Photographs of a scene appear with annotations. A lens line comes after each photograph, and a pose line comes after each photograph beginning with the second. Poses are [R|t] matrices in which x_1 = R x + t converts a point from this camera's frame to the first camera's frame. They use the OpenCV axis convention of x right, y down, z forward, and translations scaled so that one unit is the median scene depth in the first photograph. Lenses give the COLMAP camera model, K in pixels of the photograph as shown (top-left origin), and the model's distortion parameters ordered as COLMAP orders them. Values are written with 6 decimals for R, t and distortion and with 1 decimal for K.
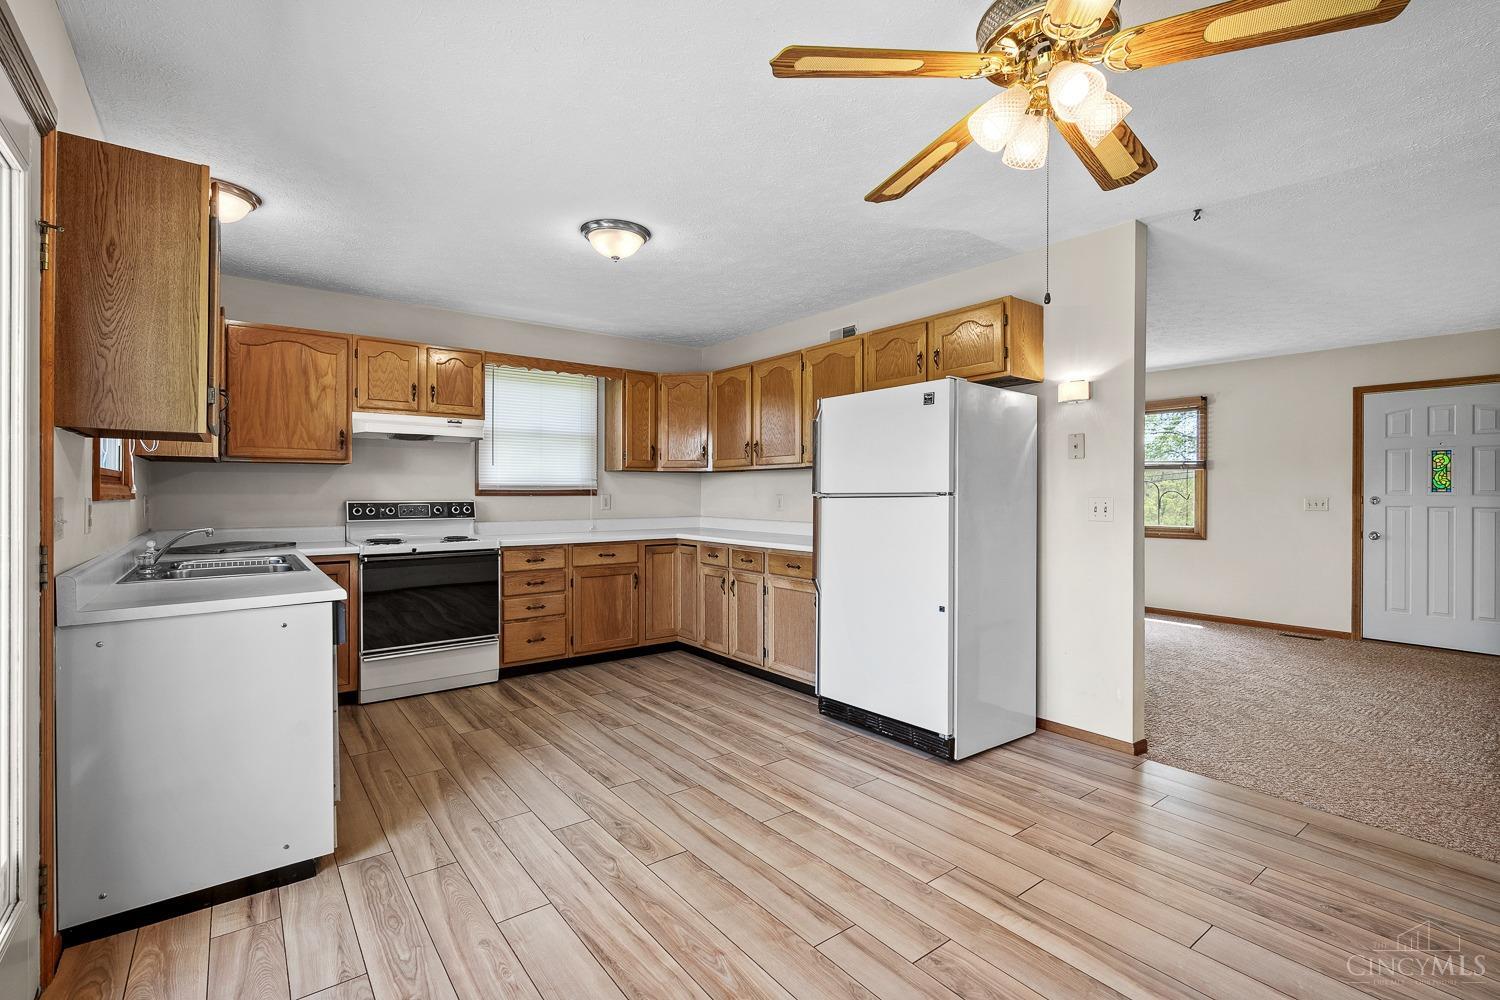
lens RADIAL K [[676.7, 0, 754.7], [0, 676.7, 490.9], [0, 0, 1]] dist [-0.005916, 0.002181]
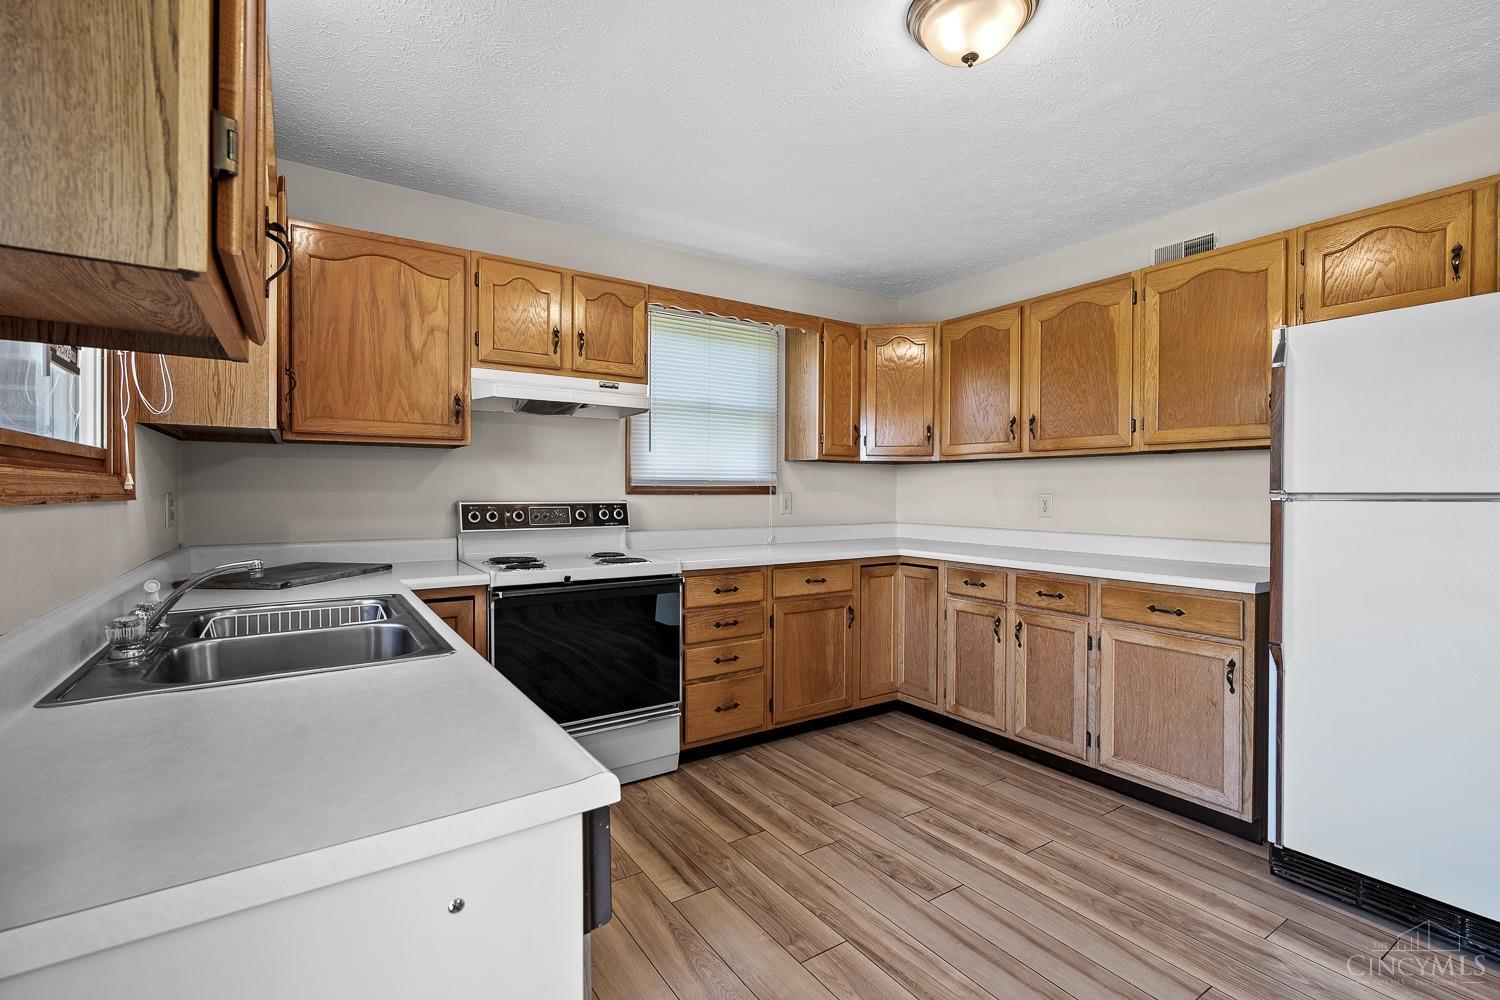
lens RADIAL K [[676.7, 0, 752.1], [0, 676.7, 496.3], [0, 0, 1]] dist [-0.005916, 0.002181]
pose [[0.997630, 0.003483, -0.068725, -0.303005], [-0.002738, 0.999937, 0.010926, 0.001516], [0.068758, -0.010712, 0.997576, 0.392134]]
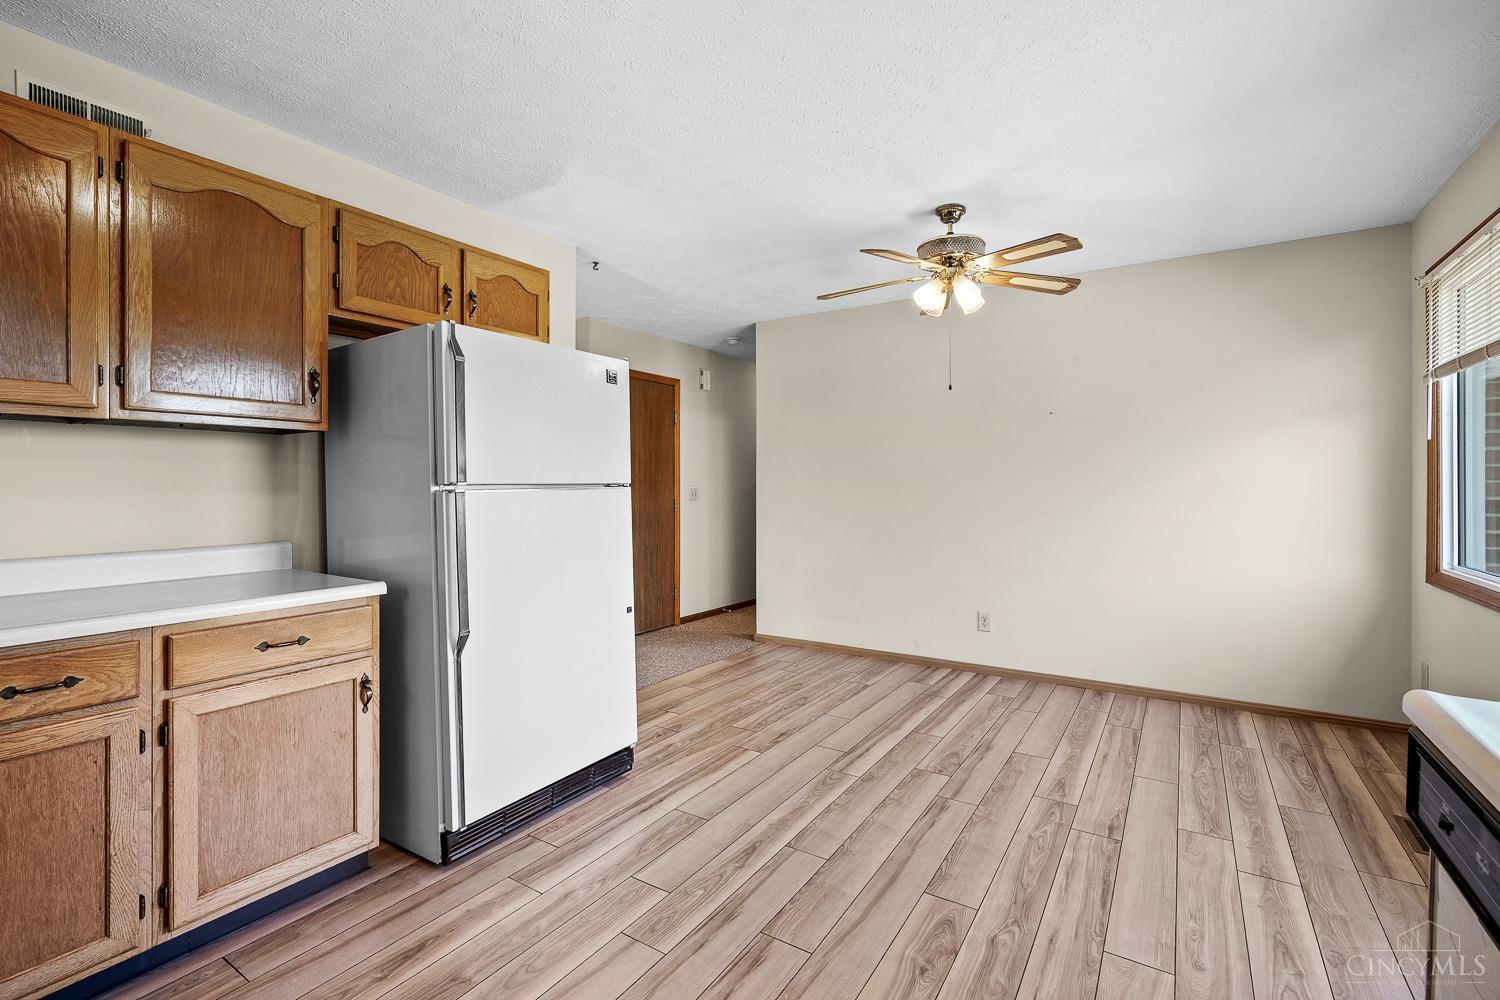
lens RADIAL K [[676.7, 0, 753.0], [0, 676.7, 485.6], [0, 0, 1]] dist [-0.005916, 0.002181]
pose [[-0.338681, -0.001790, 0.940899, -0.524977], [-0.004281, 0.999991, 0.000361, 0.003185], [-0.940891, -0.003906, -0.338686, 0.933418]]
